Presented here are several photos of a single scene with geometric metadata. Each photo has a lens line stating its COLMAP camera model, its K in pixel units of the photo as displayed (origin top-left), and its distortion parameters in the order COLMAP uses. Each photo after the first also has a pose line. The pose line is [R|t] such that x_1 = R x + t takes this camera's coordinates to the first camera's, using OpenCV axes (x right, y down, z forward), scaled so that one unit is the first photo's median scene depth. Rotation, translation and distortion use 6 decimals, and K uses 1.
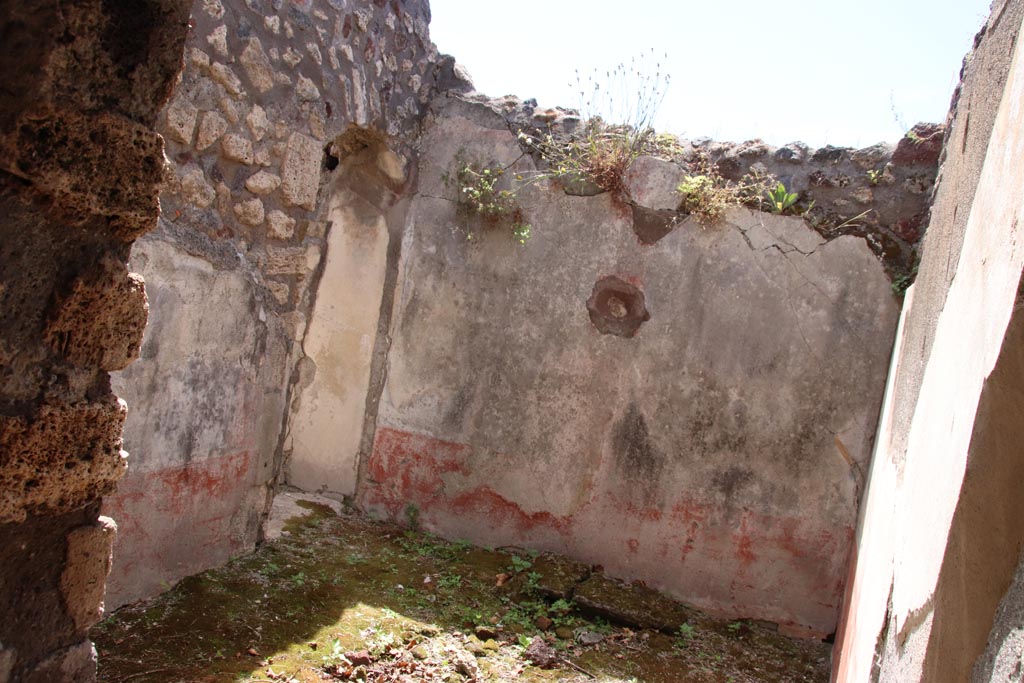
lens RADIAL K [[854.7, 0, 514.0], [0, 854.7, 345.1], [0, 0, 1]] dist [-0.156273, 0.151002]
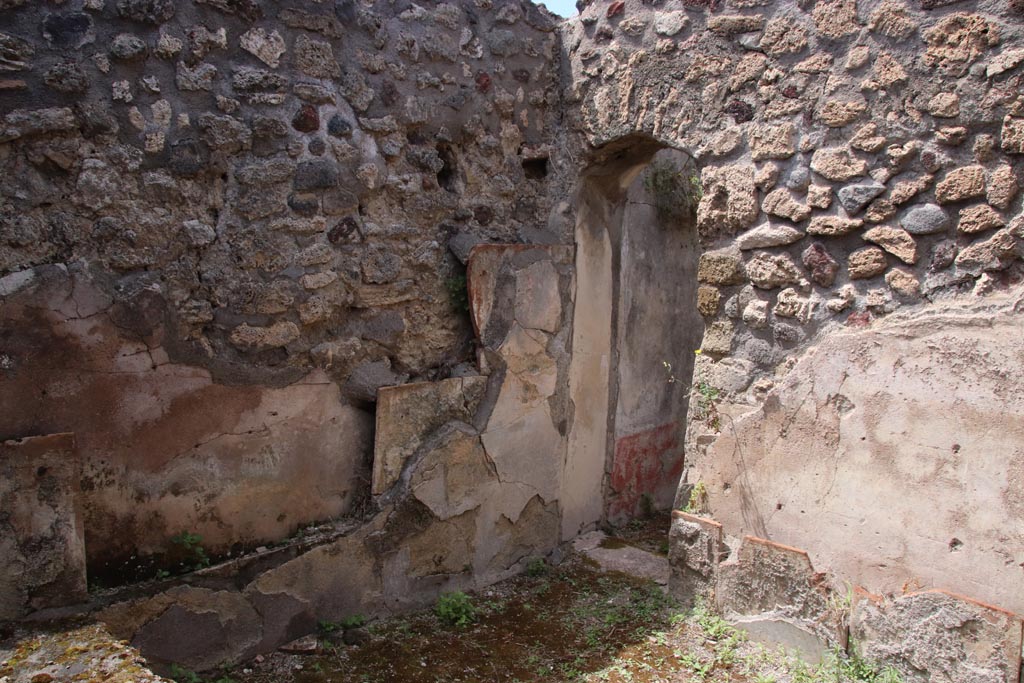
lens RADIAL K [[854.7, 0, 512.5], [0, 854.7, 339.8], [0, 0, 1]] dist [-0.156273, 0.151002]
pose [[0.378580, -0.276447, 0.883320, -1.306798], [0.102961, 0.961009, 0.256633, -0.353384], [-0.919824, -0.006209, 0.392282, 0.901718]]
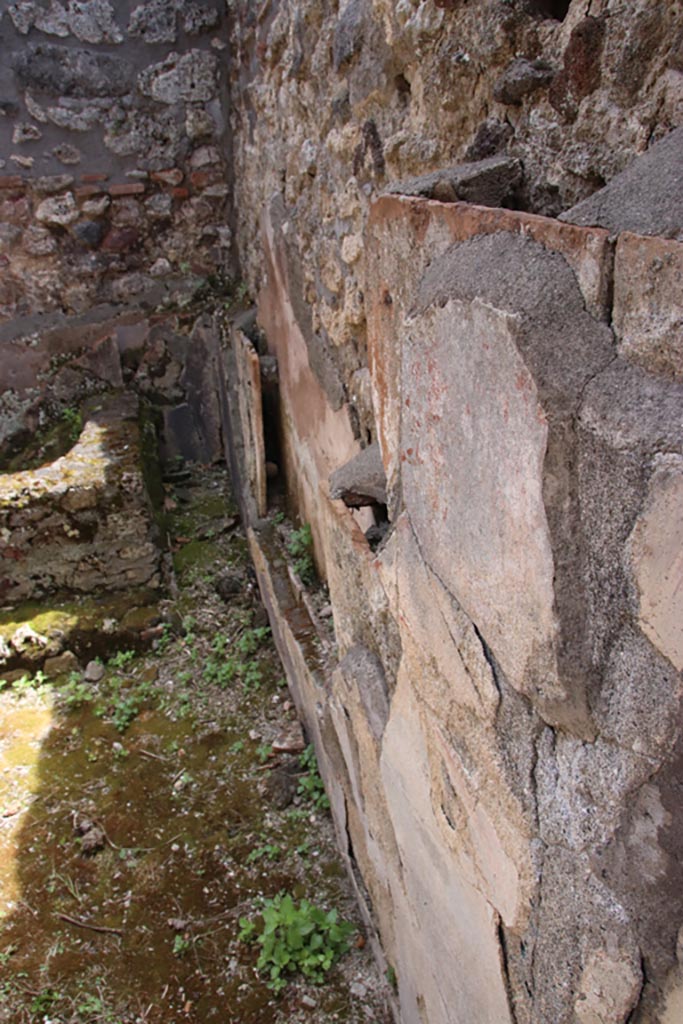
lens RADIAL K [[854.7, 0, 347.2], [0, 854.7, 514.6], [0, 0, 1]] dist [-0.156273, 0.151002]
pose [[0.590387, 0.150650, -0.792936, -0.211354], [0.070545, 0.969035, 0.236633, -0.180011], [0.804031, -0.195643, 0.561478, 1.129954]]
